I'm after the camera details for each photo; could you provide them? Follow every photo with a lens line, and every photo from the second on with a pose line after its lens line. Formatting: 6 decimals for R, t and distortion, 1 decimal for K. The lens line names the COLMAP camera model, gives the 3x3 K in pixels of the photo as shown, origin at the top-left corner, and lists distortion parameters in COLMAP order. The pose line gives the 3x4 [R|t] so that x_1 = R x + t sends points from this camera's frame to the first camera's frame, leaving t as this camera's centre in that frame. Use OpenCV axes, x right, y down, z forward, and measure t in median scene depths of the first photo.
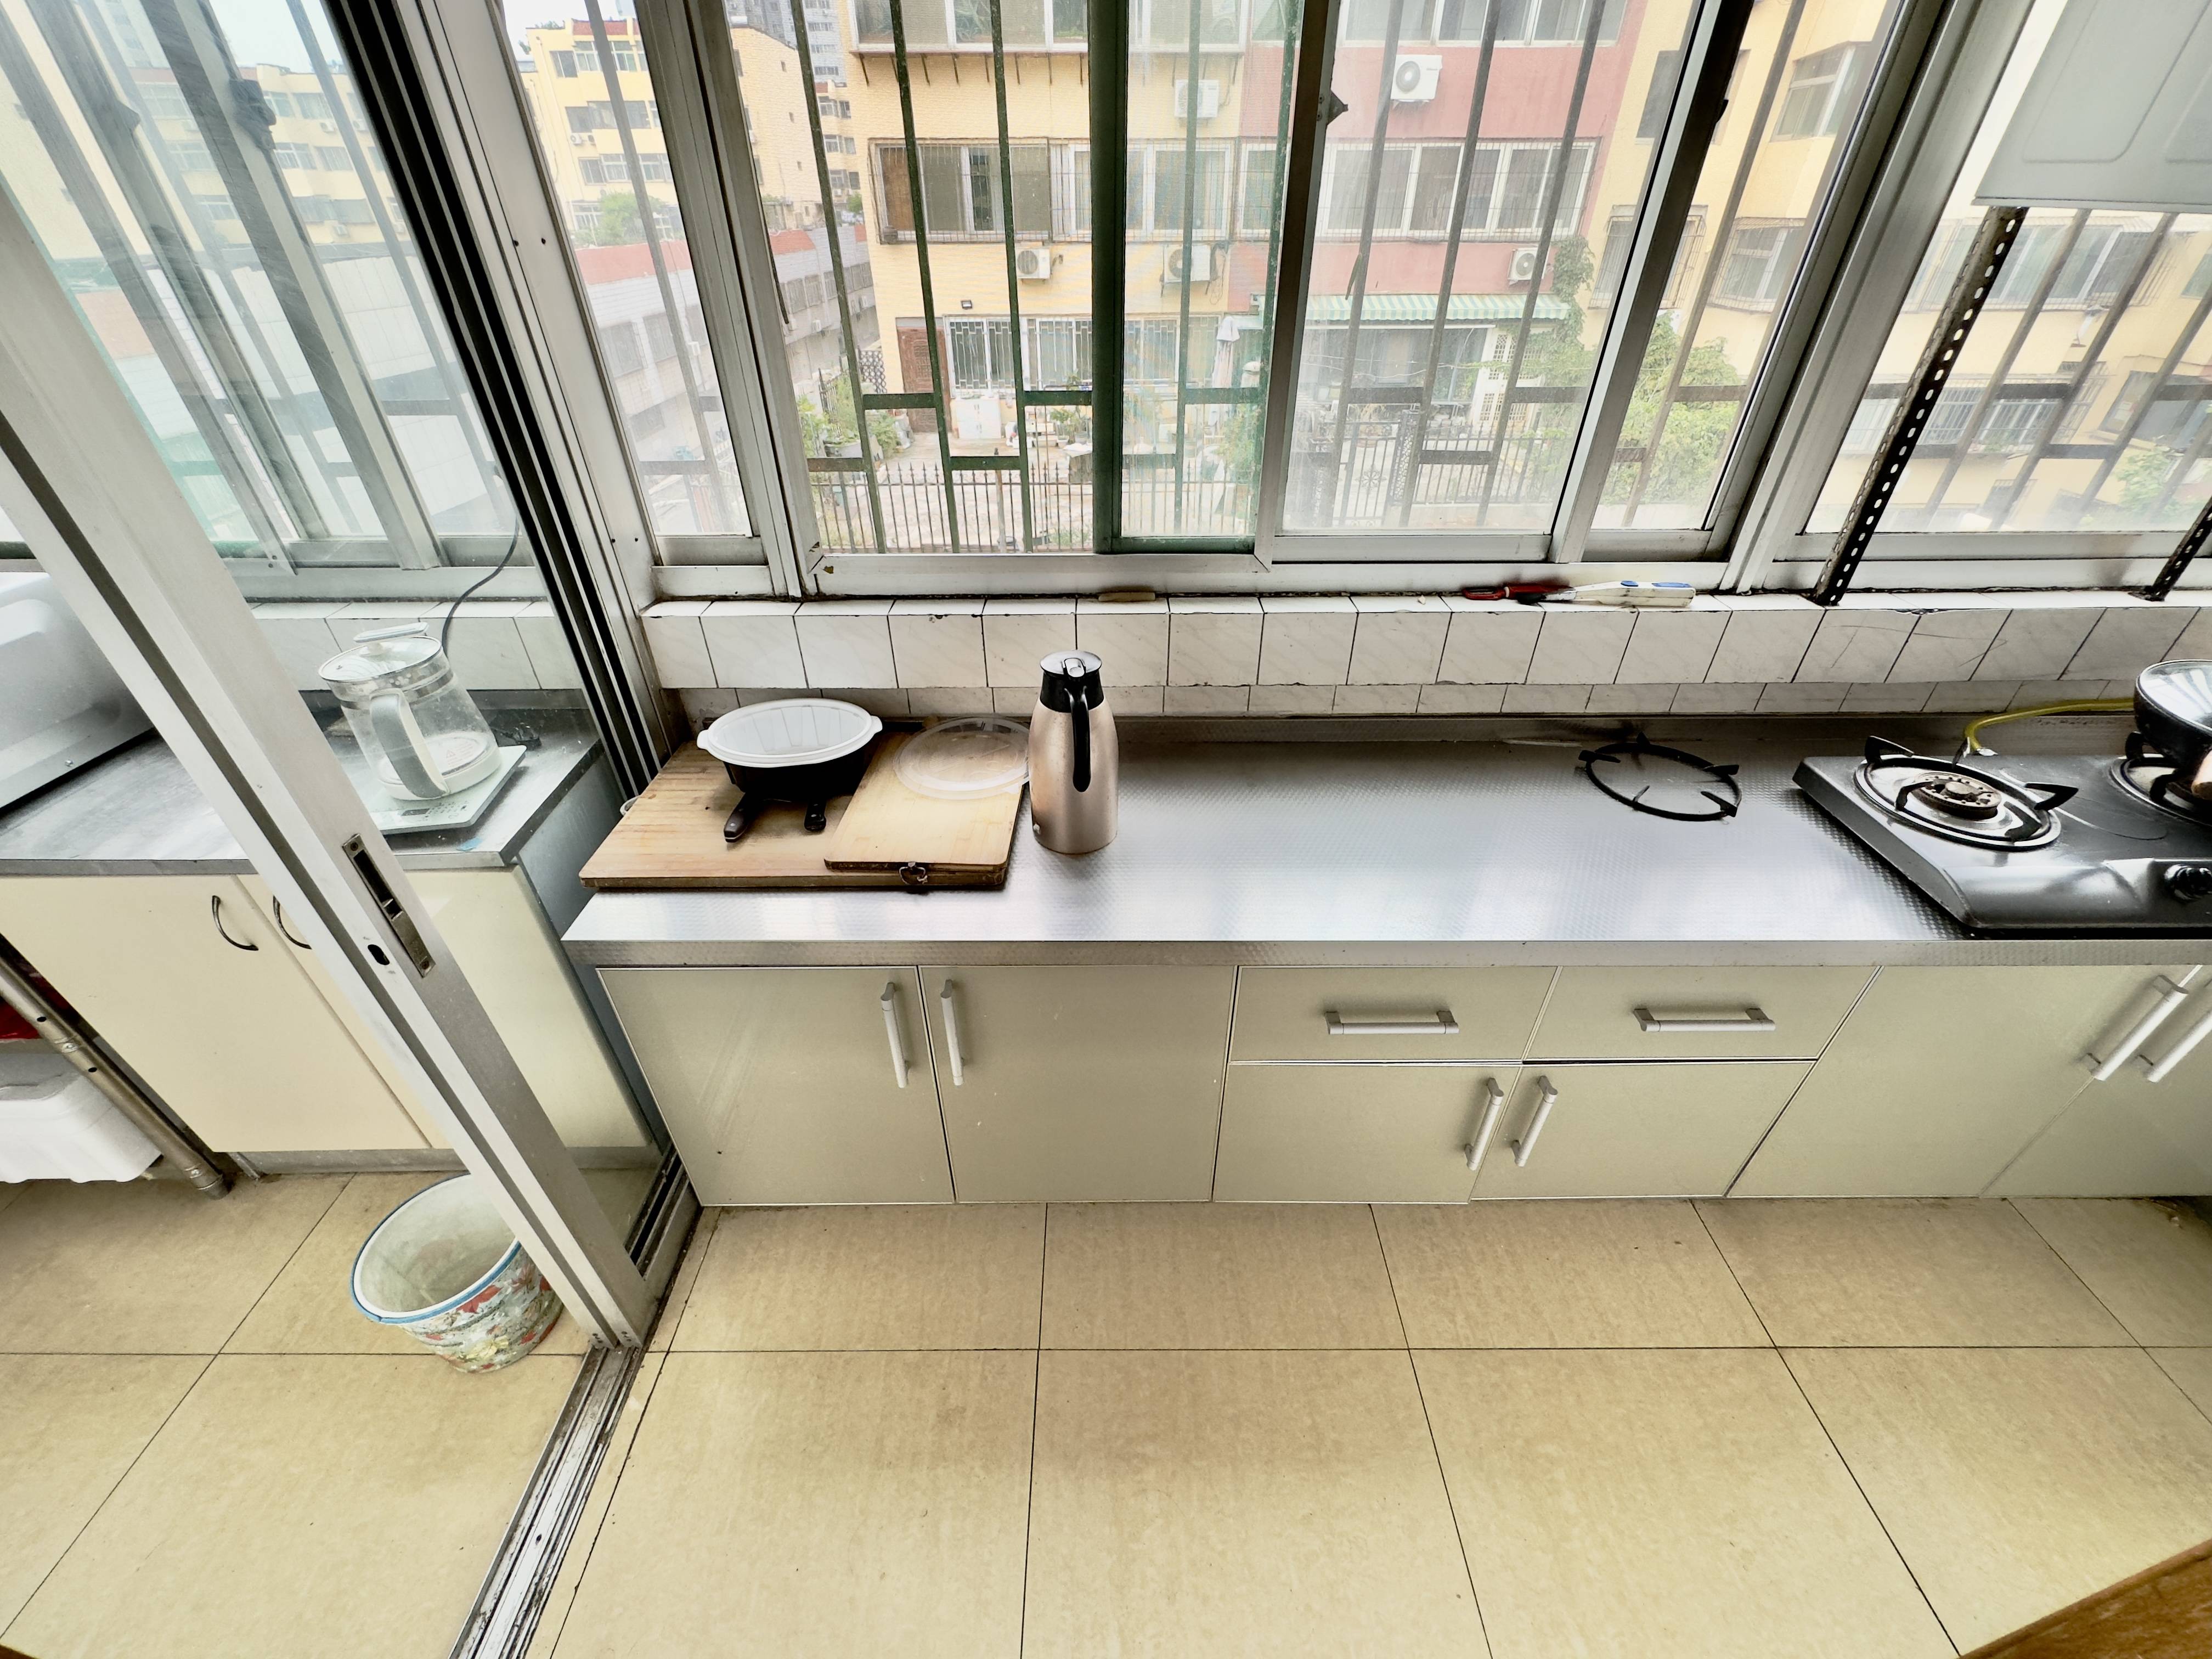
lens RADIAL K [[887.3, 0, 1106.9], [0, 887.3, 836.9], [0, 0, 1]] dist [0.003200, 0.000774]
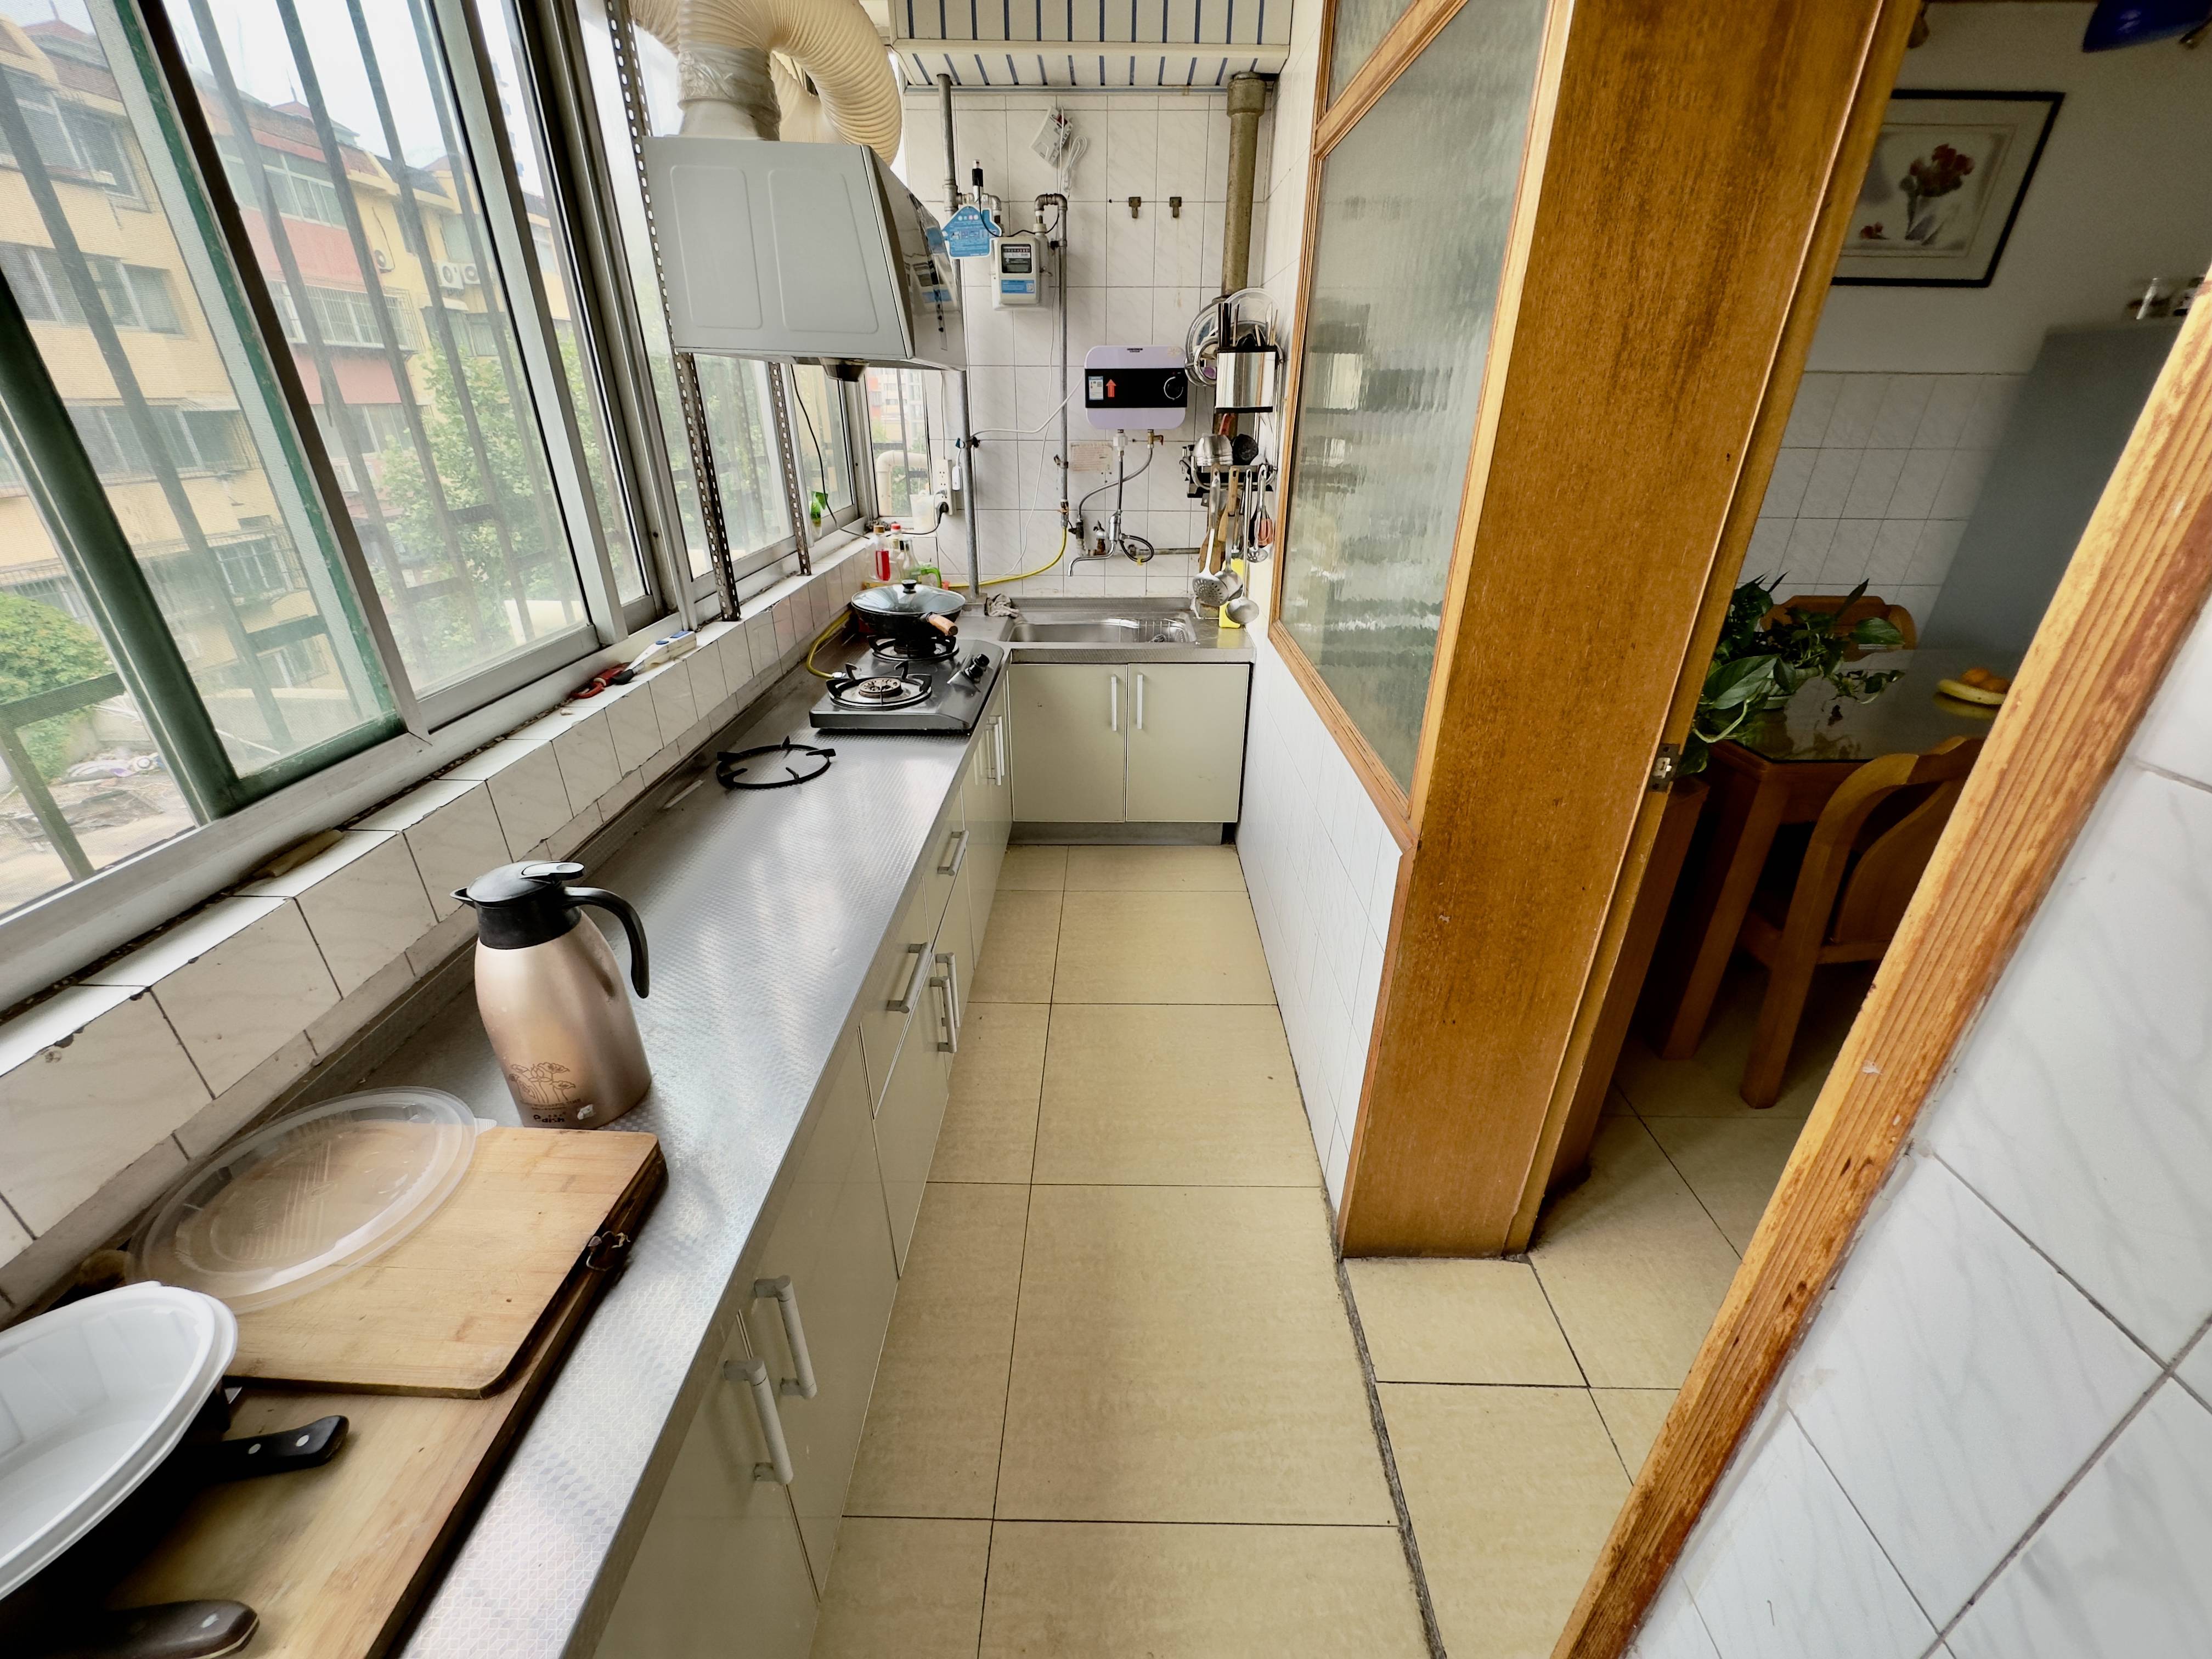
lens RADIAL K [[887.3, 0, 1102.0], [0, 887.3, 836.7], [0, 0, 1]] dist [0.003200, 0.000774]
pose [[0.018388, -0.446527, 0.894581, -0.564555], [0.577093, 0.735387, 0.355204, -0.173796], [-0.816471, 0.509725, 0.271210, 0.328049]]
